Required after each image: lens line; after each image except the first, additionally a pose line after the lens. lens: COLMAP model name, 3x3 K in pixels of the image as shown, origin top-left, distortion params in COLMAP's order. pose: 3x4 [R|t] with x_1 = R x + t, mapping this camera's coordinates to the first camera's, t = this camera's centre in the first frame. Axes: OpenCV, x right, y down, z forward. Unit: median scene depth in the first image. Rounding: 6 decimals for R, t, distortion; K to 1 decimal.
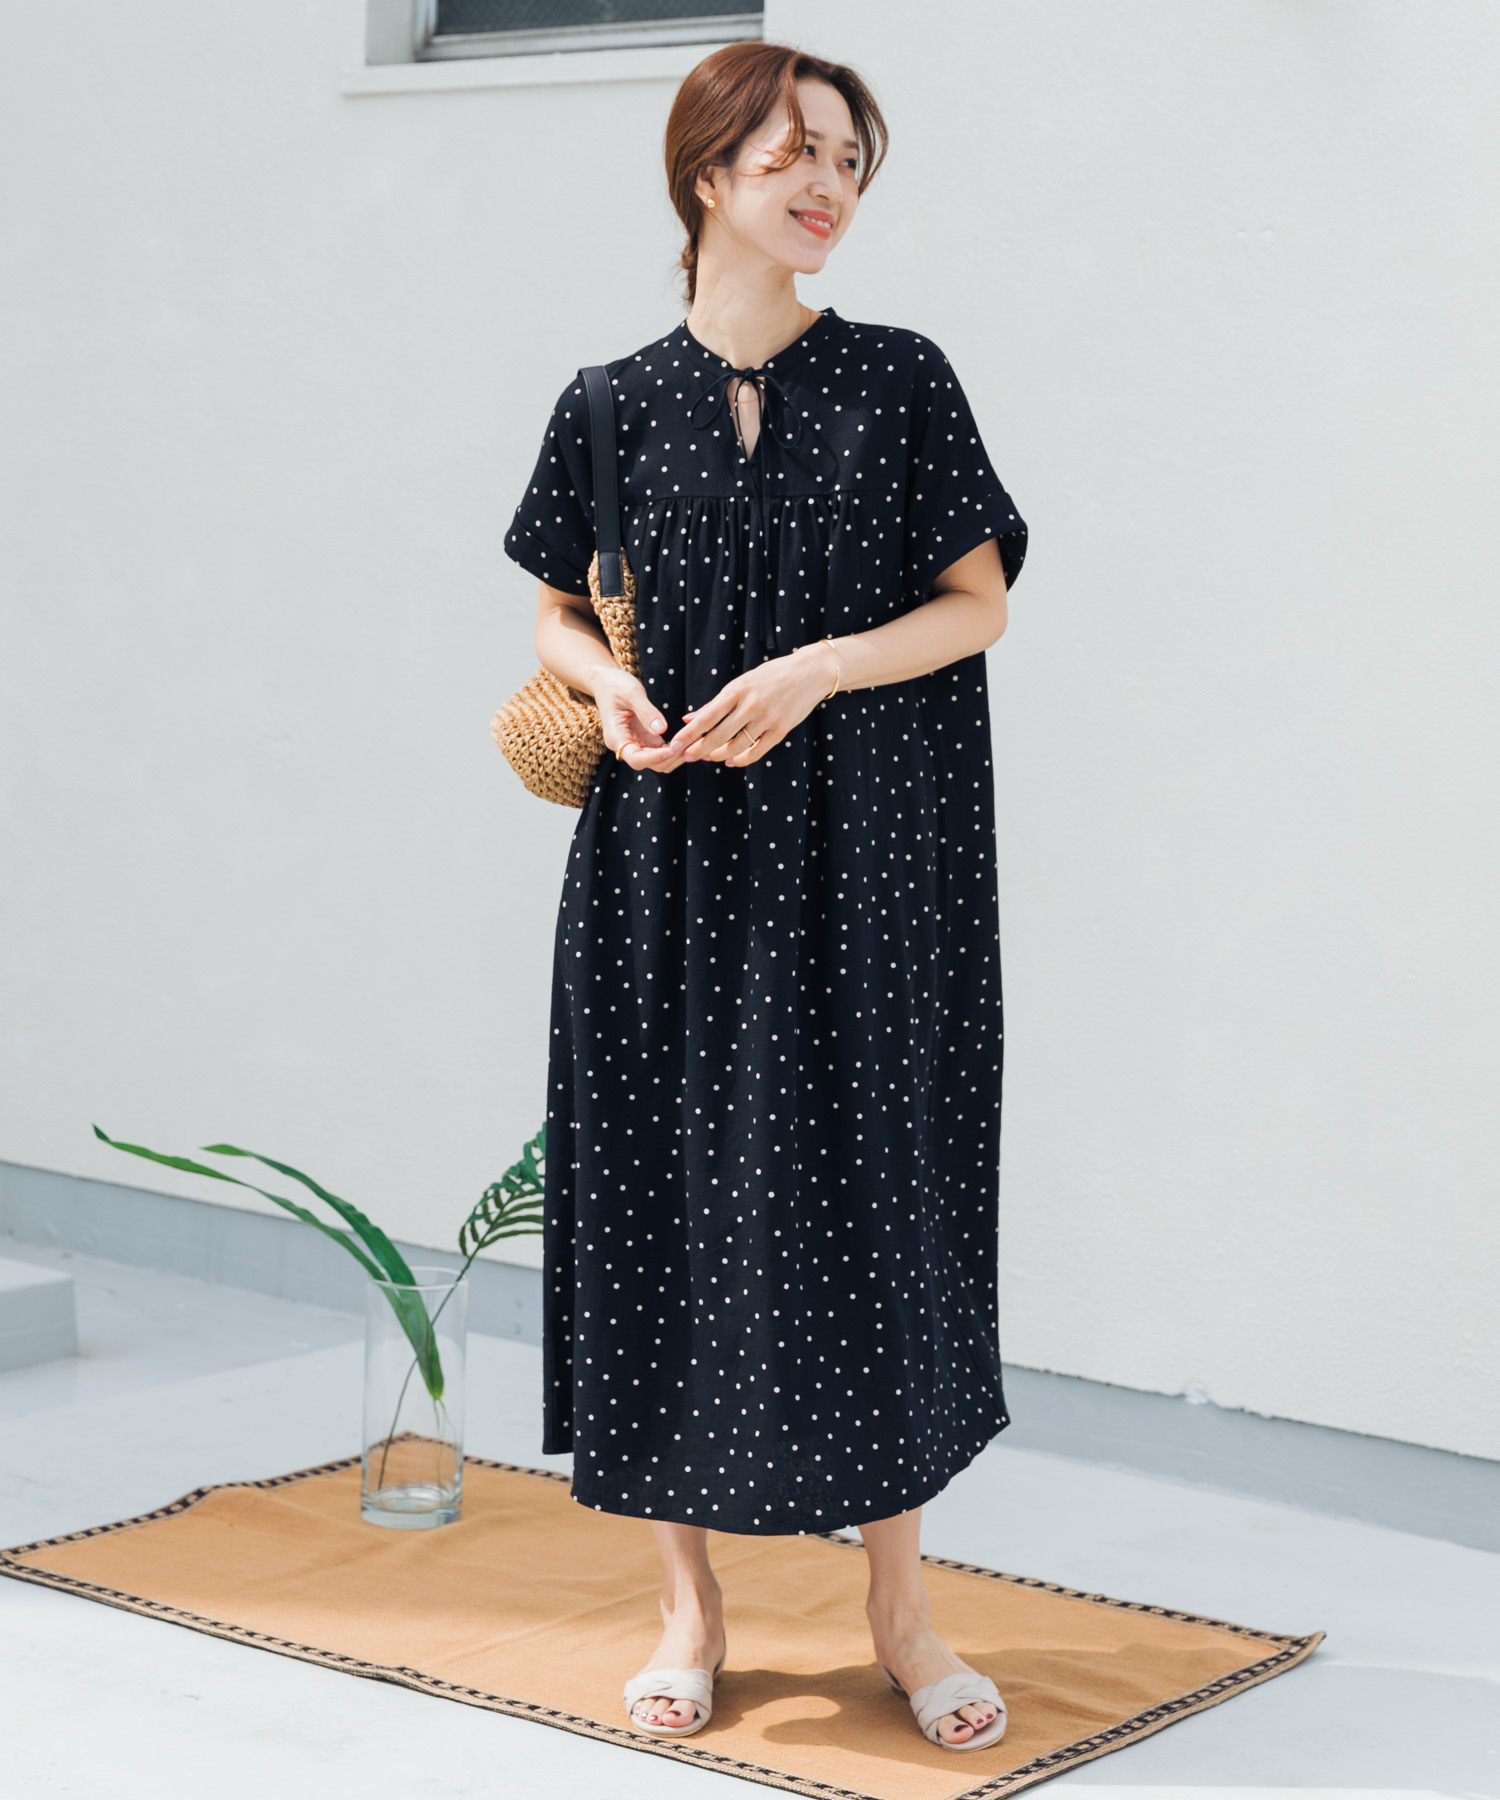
lens RADIAL K [[3157.4, 0, 770.6], [0, 3157.4, 804.9], [0, 0, 1]] dist [0.001902, -0.167944]
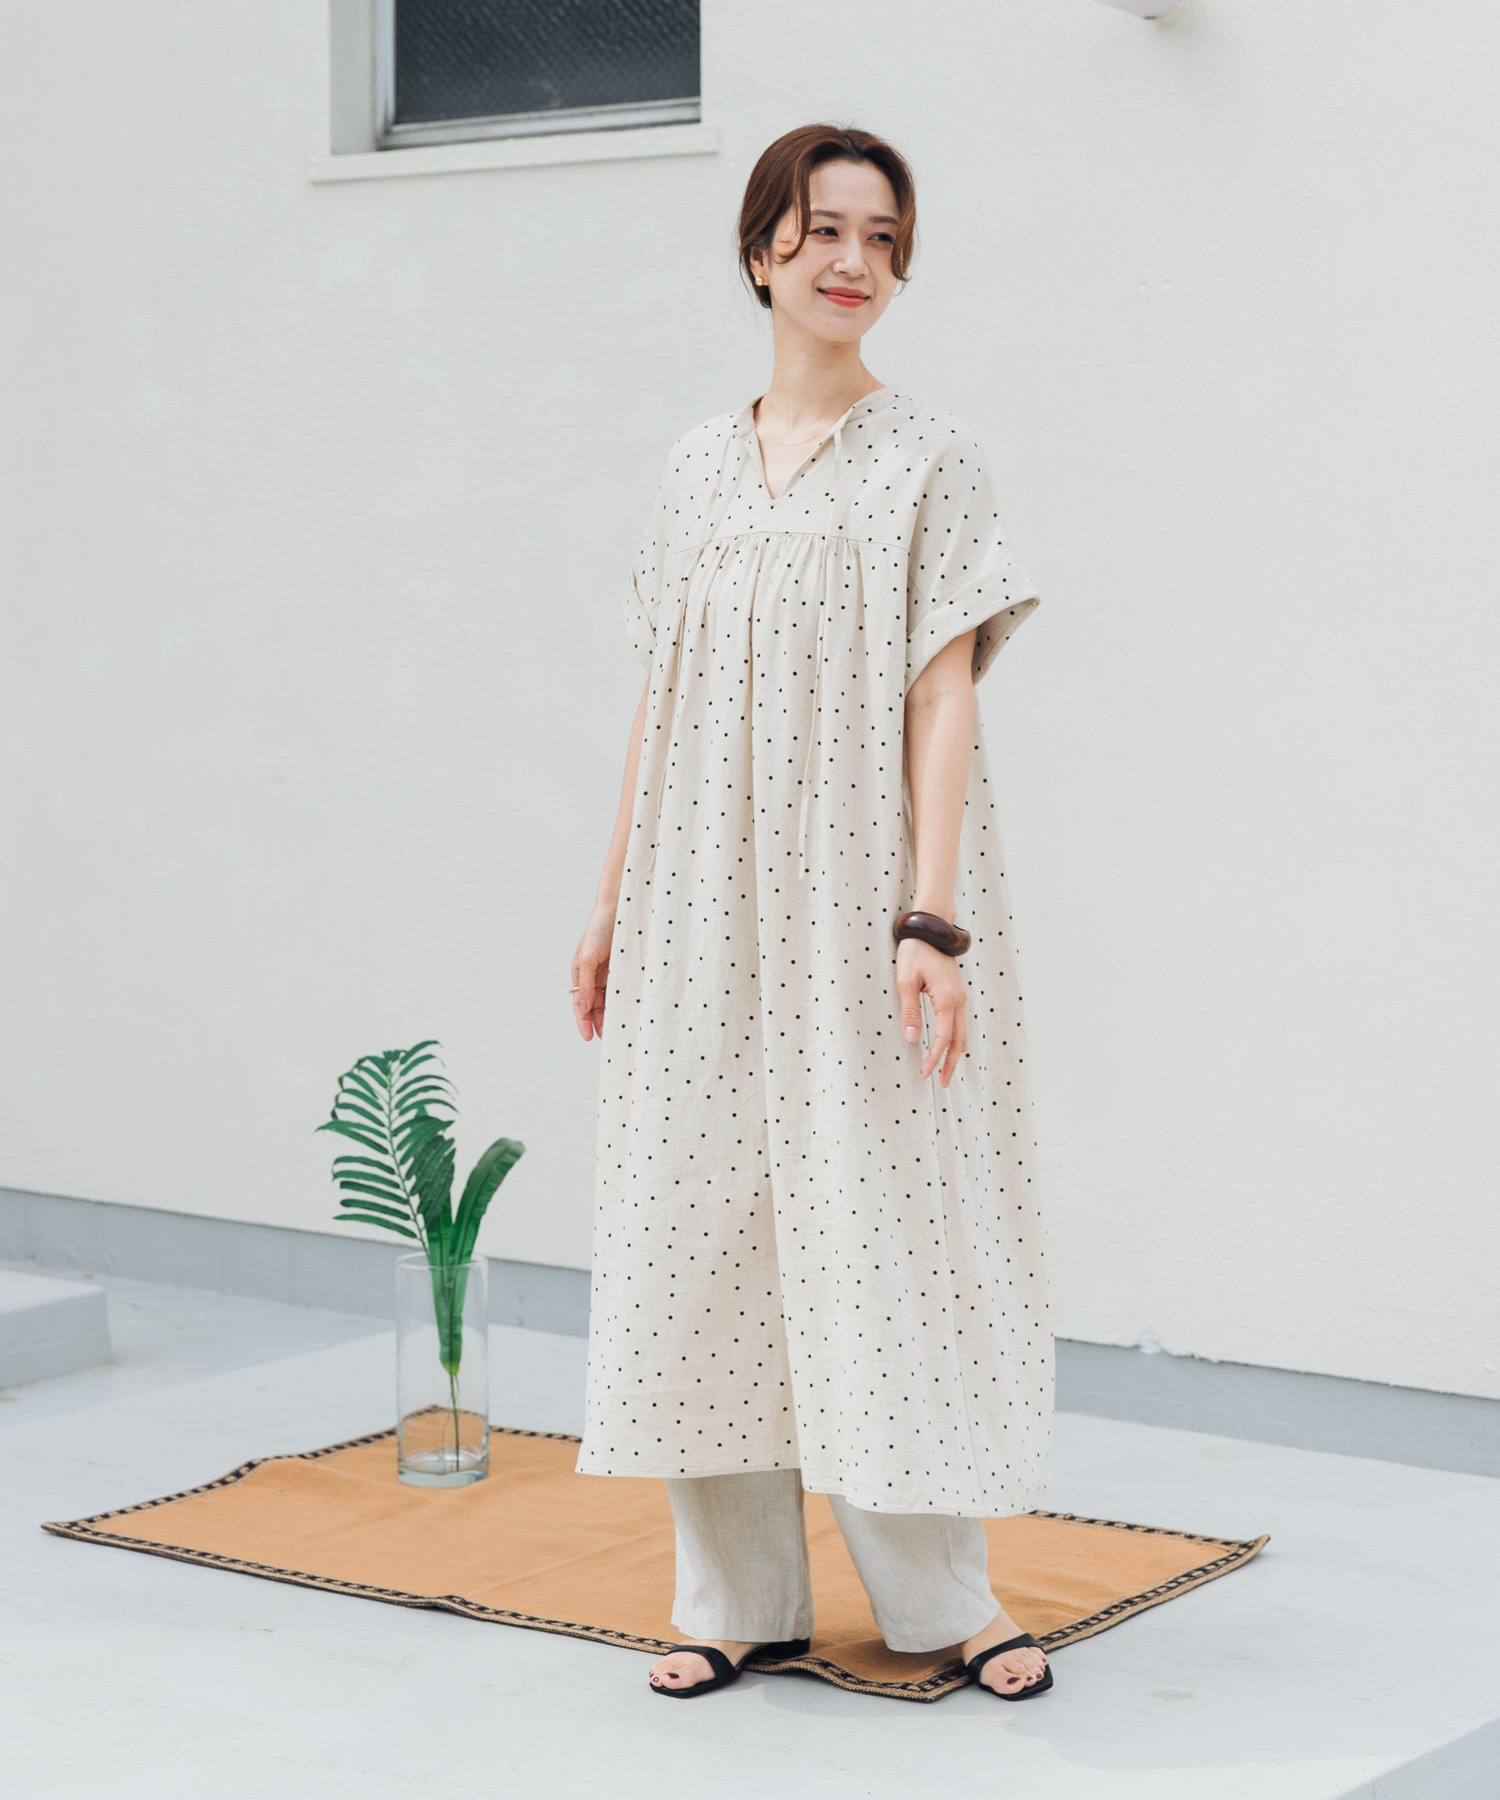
lens RADIAL K [[3310.0, 0, 783.4], [0, 3310.0, 758.0], [0, 0, 1]] dist [-0.017347, 0.110881]
pose [[0.998850, -0.041102, 0.024699, -0.012323], [0.041690, 0.998847, -0.023793, 0.006020], [-0.023693, 0.024795, 0.999412, -0.153175]]
